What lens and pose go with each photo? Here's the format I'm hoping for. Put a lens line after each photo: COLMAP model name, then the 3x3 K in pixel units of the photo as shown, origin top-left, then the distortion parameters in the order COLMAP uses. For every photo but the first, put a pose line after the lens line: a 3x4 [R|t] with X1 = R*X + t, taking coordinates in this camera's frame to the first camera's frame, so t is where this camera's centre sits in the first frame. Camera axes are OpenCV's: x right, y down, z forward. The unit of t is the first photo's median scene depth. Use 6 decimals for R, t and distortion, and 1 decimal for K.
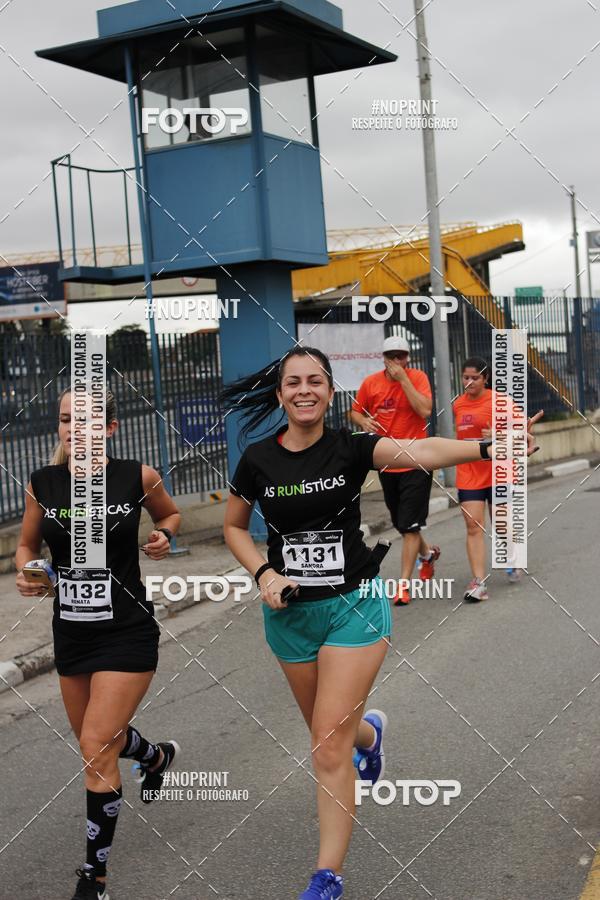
lens RADIAL K [[1432.9, 0, 309.1], [0, 1432.9, 460.3], [0, 0, 1]] dist [-0.129042, 0.000000]
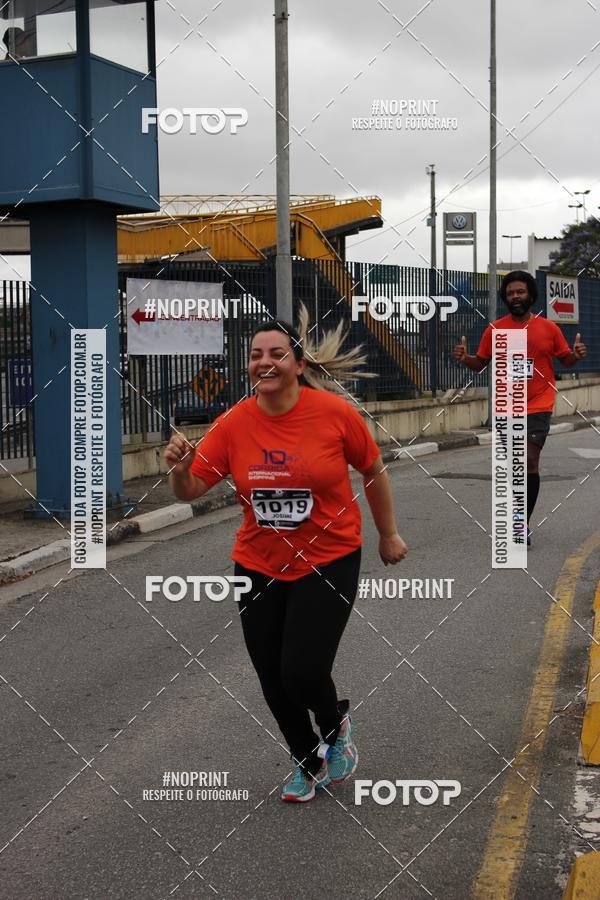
lens RADIAL K [[1432.9, 0, 310.9], [0, 1432.9, 443.7], [0, 0, 1]] dist [-0.129042, 0.000000]
pose [[0.993209, 0.045197, 0.107204, 0.015156], [-0.046053, 0.998924, 0.005519, -0.001082], [-0.106839, -0.010419, 0.994222, 0.088423]]
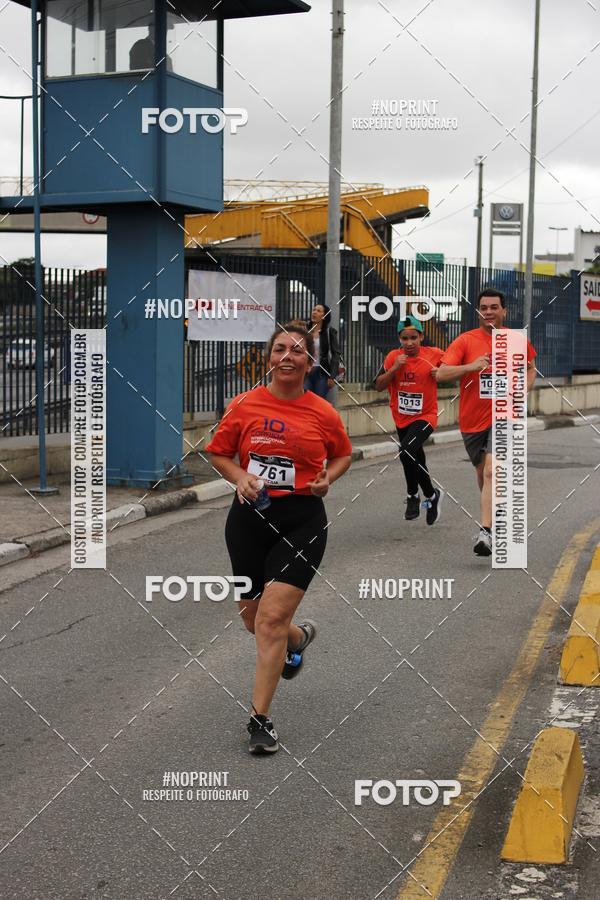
lens RADIAL K [[1432.9, 0, 308.9], [0, 1432.9, 456.8], [0, 0, 1]] dist [-0.129042, 0.000000]
pose [[0.994066, 0.074936, 0.078854, 0.006045], [-0.077304, 0.996630, 0.027417, -0.000101], [-0.076533, -0.033350, 0.996509, 0.009004]]
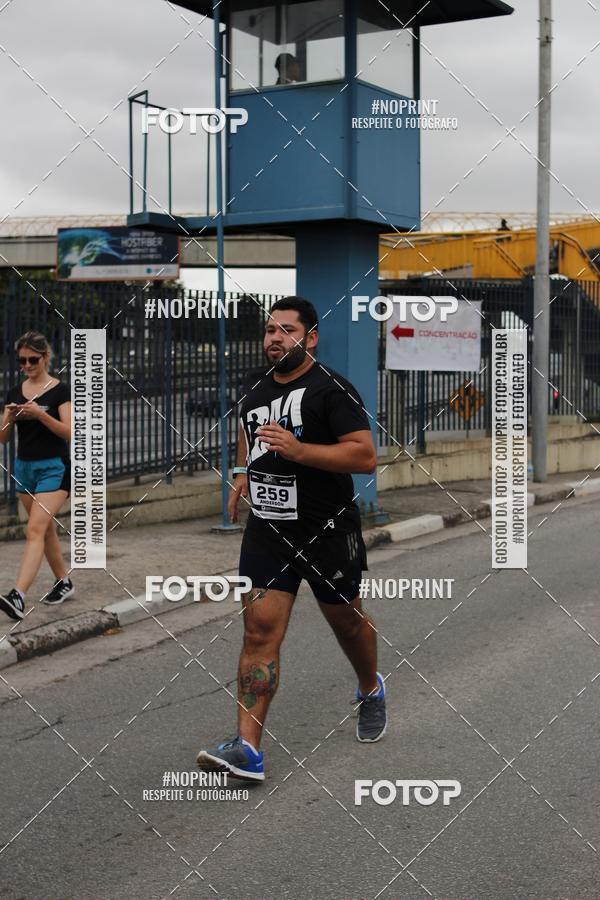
lens RADIAL K [[1432.9, 0, 305.7], [0, 1432.9, 458.9], [0, 0, 1]] dist [-0.129042, 0.000000]
pose [[0.993943, 0.079385, -0.075993, 0.017739], [-0.078381, 0.996793, 0.016108, 0.000341], [0.077028, -0.010054, 0.996978, 0.066160]]
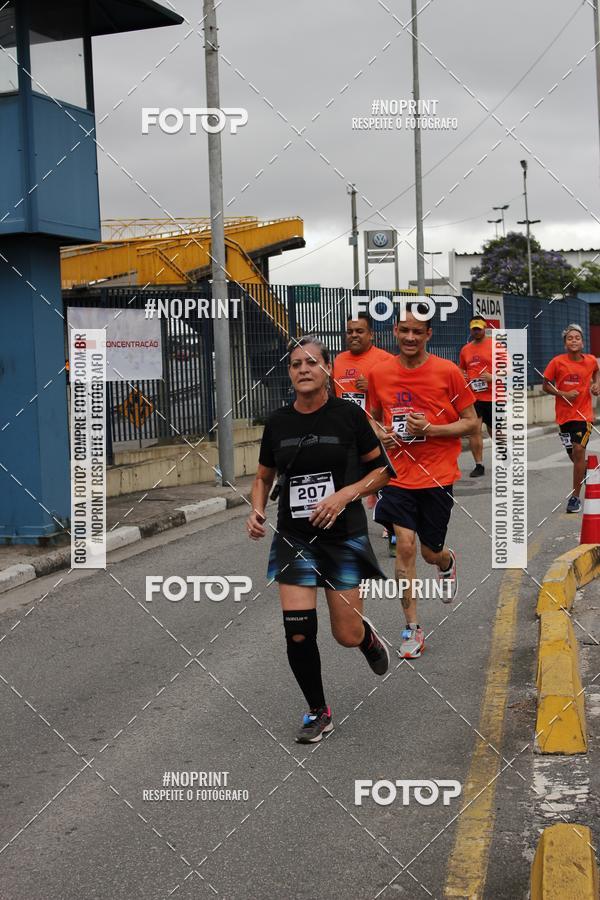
lens RADIAL K [[1432.9, 0, 312.2], [0, 1432.9, 443.4], [0, 0, 1]] dist [-0.129042, 0.000000]
pose [[0.987128, 0.018687, 0.158839, 0.003624], [-0.017331, 0.999801, -0.009918, -0.001001], [-0.158992, 0.007037, 0.987255, 0.067198]]
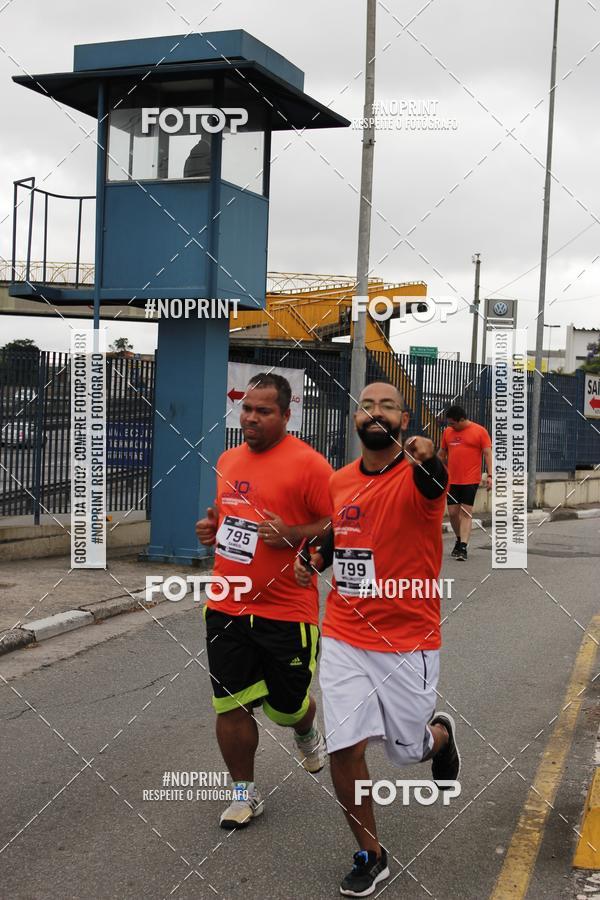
lens RADIAL K [[1432.9, 0, 304.7], [0, 1432.9, 449.0], [0, 0, 1]] dist [-0.129042, 0.000000]
pose [[0.991164, 0.106475, 0.079095, -0.025196], [-0.103544, 0.993809, -0.040289, 0.004525], [-0.082895, 0.031743, 0.996053, -0.044553]]
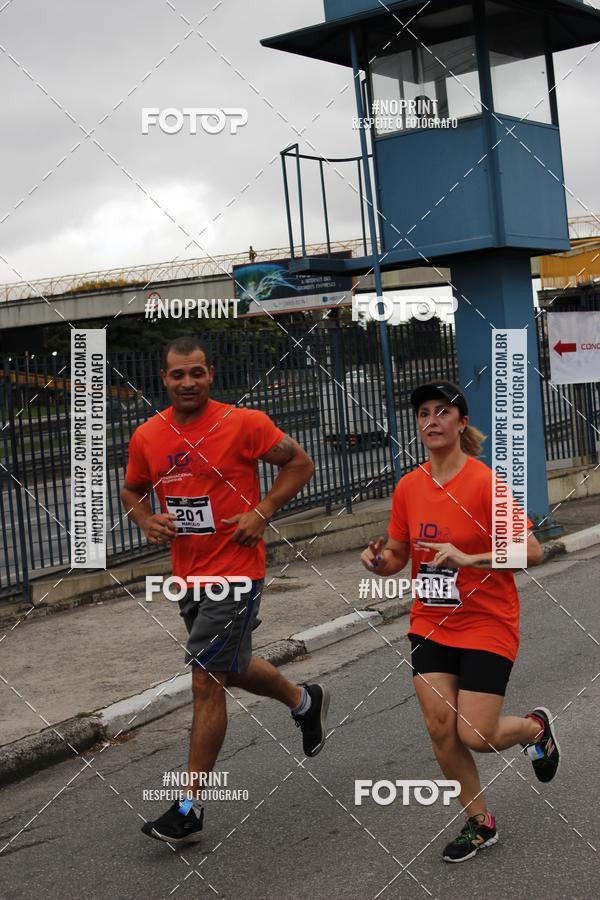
lens RADIAL K [[1432.9, 0, 306.0], [0, 1432.9, 446.1], [0, 0, 1]] dist [-0.129042, 0.000000]
pose [[0.978022, -0.003819, -0.208465, 0.031520], [0.003606, 0.999993, -0.001401, -0.004997], [0.208468, 0.000618, 0.978029, 0.033429]]
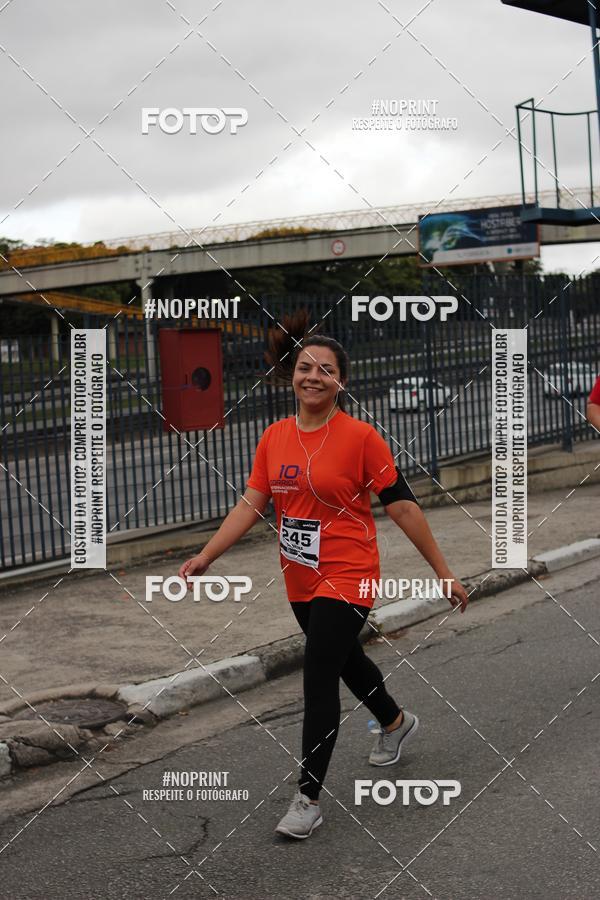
lens RADIAL K [[1432.9, 0, 306.2], [0, 1432.9, 462.7], [0, 0, 1]] dist [-0.129042, 0.000000]
pose [[0.946075, 0.039328, -0.321552, 0.011431], [-0.025851, 0.998603, 0.046078, 0.003009], [0.322915, -0.035281, 0.945770, -0.021153]]
